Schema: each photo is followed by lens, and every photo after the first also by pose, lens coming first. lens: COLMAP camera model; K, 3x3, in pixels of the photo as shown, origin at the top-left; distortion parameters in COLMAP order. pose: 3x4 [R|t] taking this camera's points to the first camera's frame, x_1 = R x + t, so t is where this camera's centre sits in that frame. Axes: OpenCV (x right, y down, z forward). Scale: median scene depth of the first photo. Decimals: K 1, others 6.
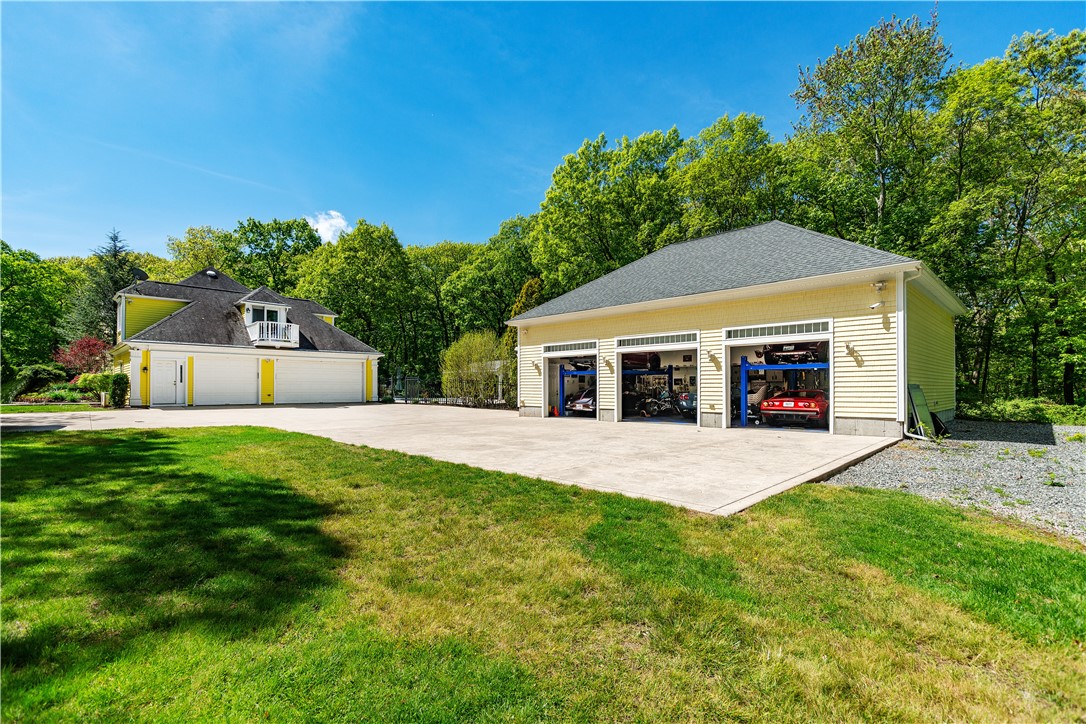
lens RADIAL K [[495.5, 0, 534.6], [0, 495.5, 381.9], [0, 0, 1]] dist [-0.002351, -0.000249]
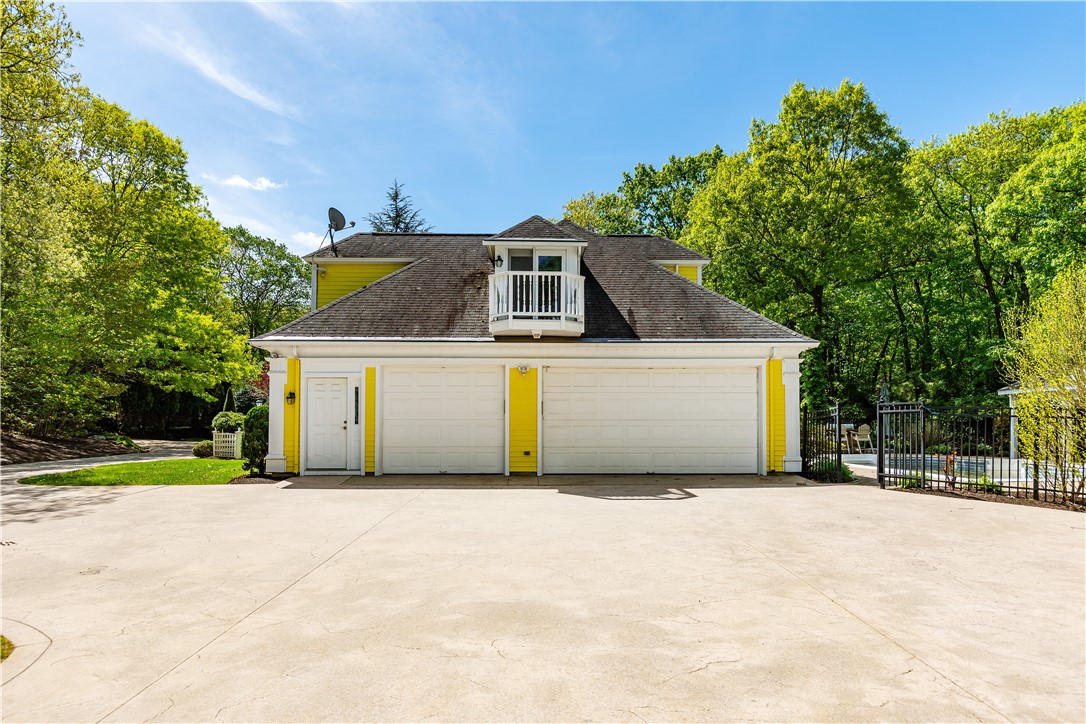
lens RADIAL K [[712.8, 0, 543.6], [0, 712.8, 404.5], [0, 0, 1]] dist [0.003999, 0.000286]
pose [[0.741126, -0.020093, -0.671065, -0.142051], [0.007907, 0.999744, -0.021203, -0.001599], [0.671319, 0.010408, 0.741095, 0.650570]]
